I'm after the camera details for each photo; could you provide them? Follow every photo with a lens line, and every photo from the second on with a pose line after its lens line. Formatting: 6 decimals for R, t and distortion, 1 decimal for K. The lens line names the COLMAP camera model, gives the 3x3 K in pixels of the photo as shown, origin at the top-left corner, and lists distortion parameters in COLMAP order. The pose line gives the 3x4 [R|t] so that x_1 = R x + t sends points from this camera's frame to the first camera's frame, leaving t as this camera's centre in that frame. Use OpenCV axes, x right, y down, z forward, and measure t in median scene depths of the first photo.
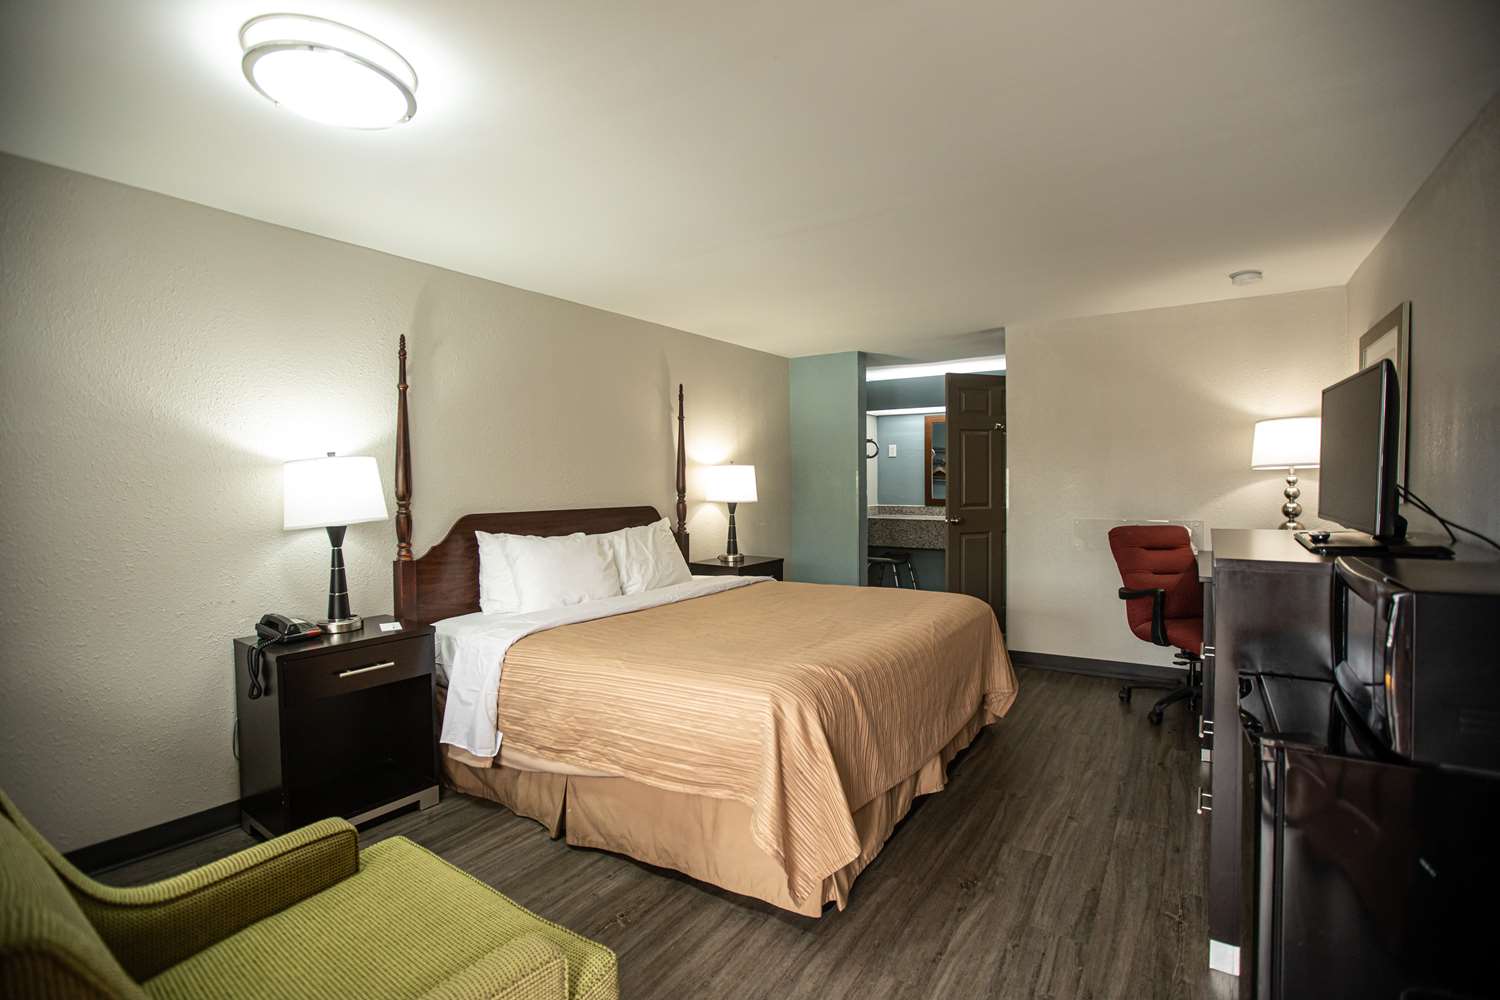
lens RADIAL K [[734.1, 0, 750.0], [0, 734.1, 500.0], [0, 0, 1]] dist [-0.051331, 0.000361]
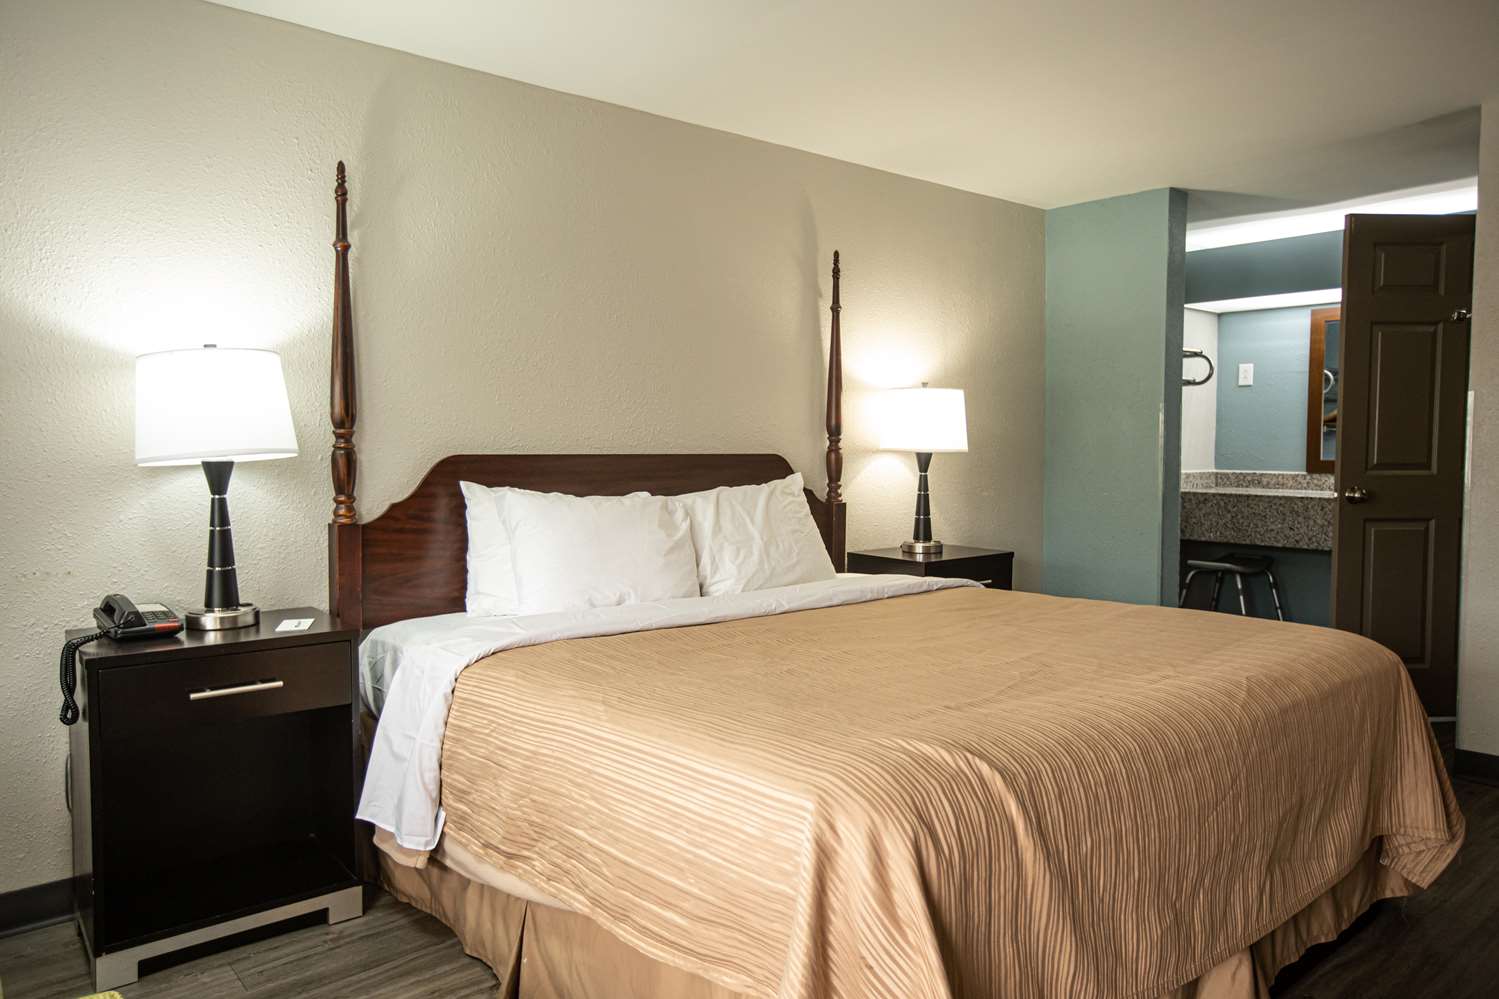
lens RADIAL K [[1068.7, 0, 749.5], [0, 1068.7, 499.5], [0, 0, 1]] dist [-0.038224, 0.075900]
pose [[0.958611, 0.024278, -0.283680, 0.120583], [-0.018671, 0.999574, 0.022453, 0.034103], [0.284105, -0.016227, 0.958656, 0.202973]]
